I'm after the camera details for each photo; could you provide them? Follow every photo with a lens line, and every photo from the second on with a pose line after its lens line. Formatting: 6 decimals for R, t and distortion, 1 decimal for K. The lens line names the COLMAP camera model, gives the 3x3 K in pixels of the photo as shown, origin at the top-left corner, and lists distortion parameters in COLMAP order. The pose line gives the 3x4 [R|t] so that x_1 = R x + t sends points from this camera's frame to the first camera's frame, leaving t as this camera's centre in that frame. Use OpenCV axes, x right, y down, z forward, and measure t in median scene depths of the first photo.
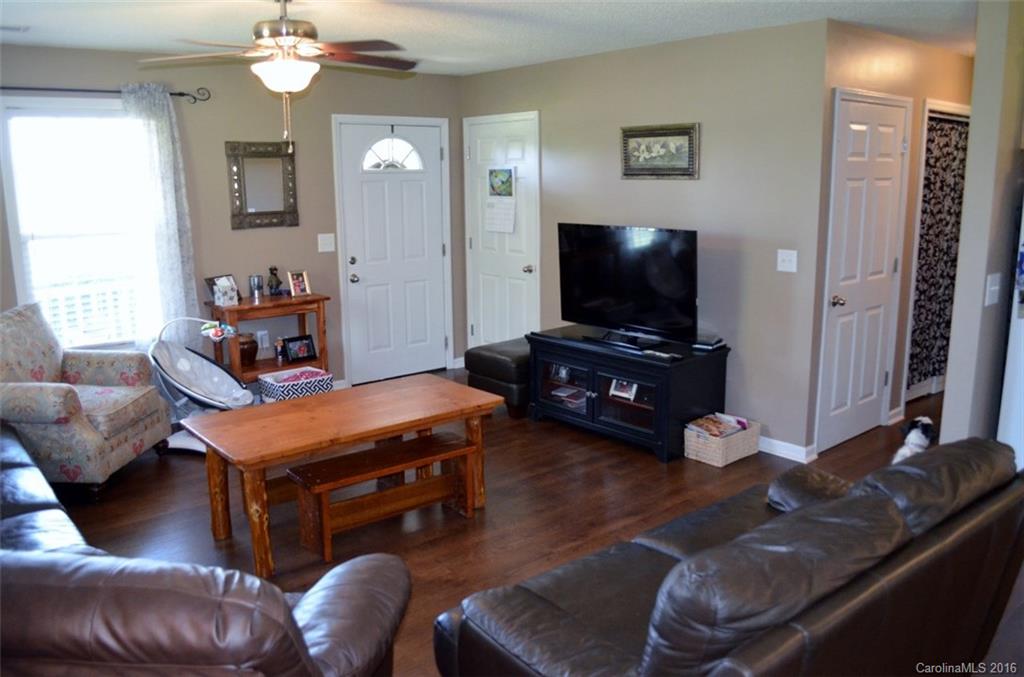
lens RADIAL K [[812.4, 0, 511.5], [0, 812.4, 339.6], [0, 0, 1]] dist [-0.084774, 0.010983]
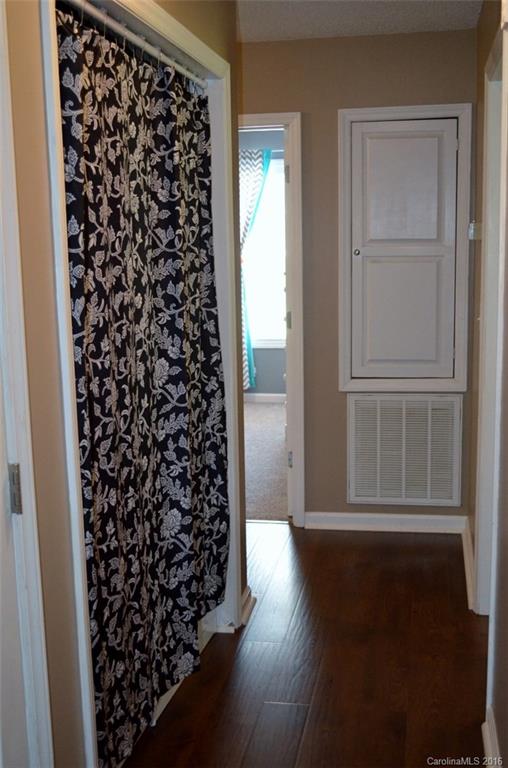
lens RADIAL K [[910.2, 0, 254.2], [0, 910.2, 384.5], [0, 0, 1]] dist [-0.022531, 0.000000]
pose [[0.775679, -0.123246, 0.618977, 0.326848], [0.158497, 0.987357, -0.002027, -0.106623], [-0.610901, 0.099679, 0.785407, 0.640777]]
